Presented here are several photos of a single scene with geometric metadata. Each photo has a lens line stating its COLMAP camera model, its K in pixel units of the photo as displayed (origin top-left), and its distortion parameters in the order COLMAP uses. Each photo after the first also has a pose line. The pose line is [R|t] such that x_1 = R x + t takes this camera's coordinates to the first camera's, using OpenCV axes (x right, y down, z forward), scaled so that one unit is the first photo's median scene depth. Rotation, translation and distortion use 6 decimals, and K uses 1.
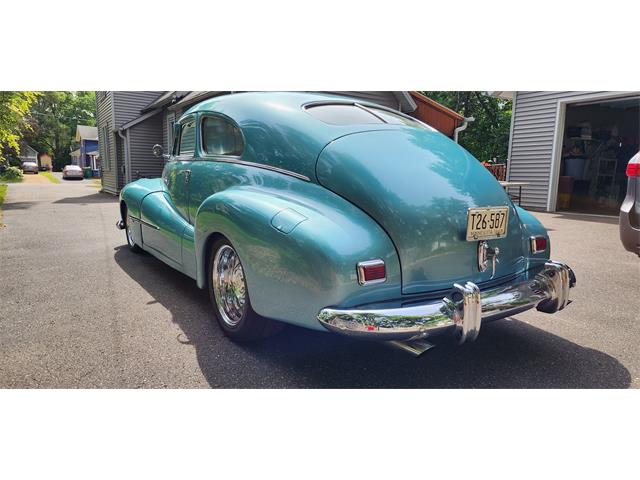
lens RADIAL K [[427.8, 0, 320.0], [0, 427.8, 240.0], [0, 0, 1]] dist [0.067282, -0.061613]
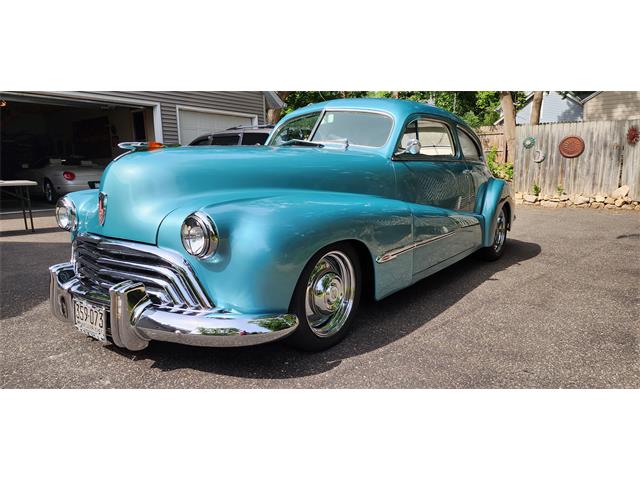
lens RADIAL K [[427.8, 0, 320.0], [0, 427.8, 240.0], [0, 0, 1]] dist [0.067282, -0.061613]
pose [[-0.329560, -0.174960, 0.927782, -0.913757], [0.144807, 0.961686, 0.232791, -0.221375], [-0.932963, 0.211068, -0.291598, 1.210926]]
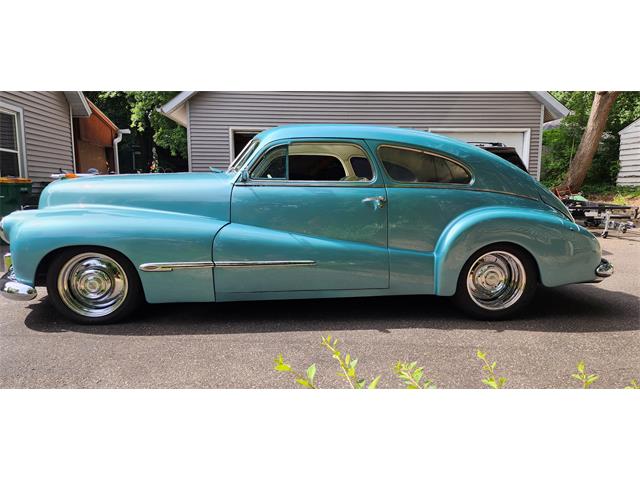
lens RADIAL K [[427.8, 0, 320.0], [0, 427.8, 240.0], [0, 0, 1]] dist [0.067282, -0.061613]
pose [[0.490281, -0.123071, 0.862831, -0.849854], [0.140833, 0.988157, 0.060922, -0.092788], [-0.860111, 0.091646, 0.501807, 0.412147]]
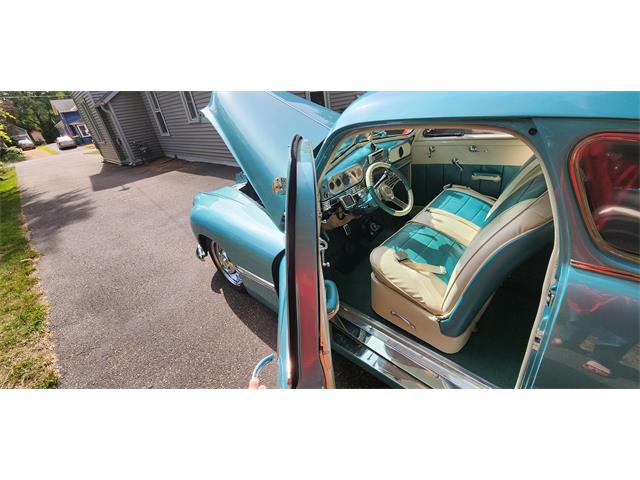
lens RADIAL K [[265.9, 0, 320.5], [0, 265.9, 240.7], [0, 0, 1]] dist [0.007157, -0.004198]
pose [[0.961521, -0.241858, 0.130313, -0.338037], [0.185764, 0.921819, 0.340207, -0.211262], [-0.202407, -0.302909, 0.931278, 0.550263]]
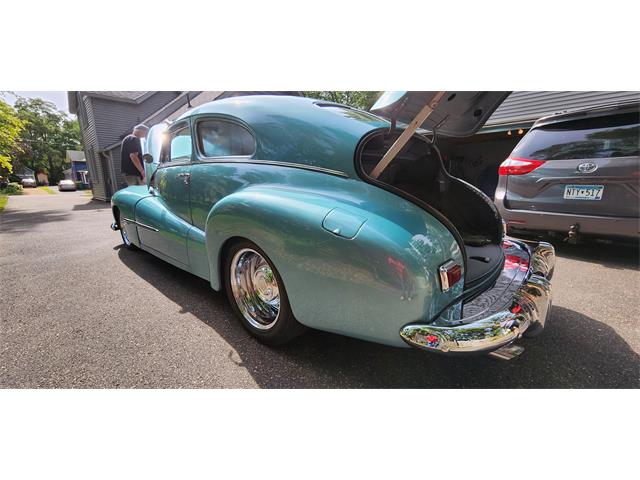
lens RADIAL K [[263.6, 0, 321.6], [0, 263.6, 241.7], [0, 0, 1]] dist [0.000591, -0.003273]
pose [[0.969716, -0.076785, 0.231851, -0.096218], [0.059713, 0.995022, 0.079785, -0.020340], [-0.236823, -0.063525, 0.969474, 0.193890]]
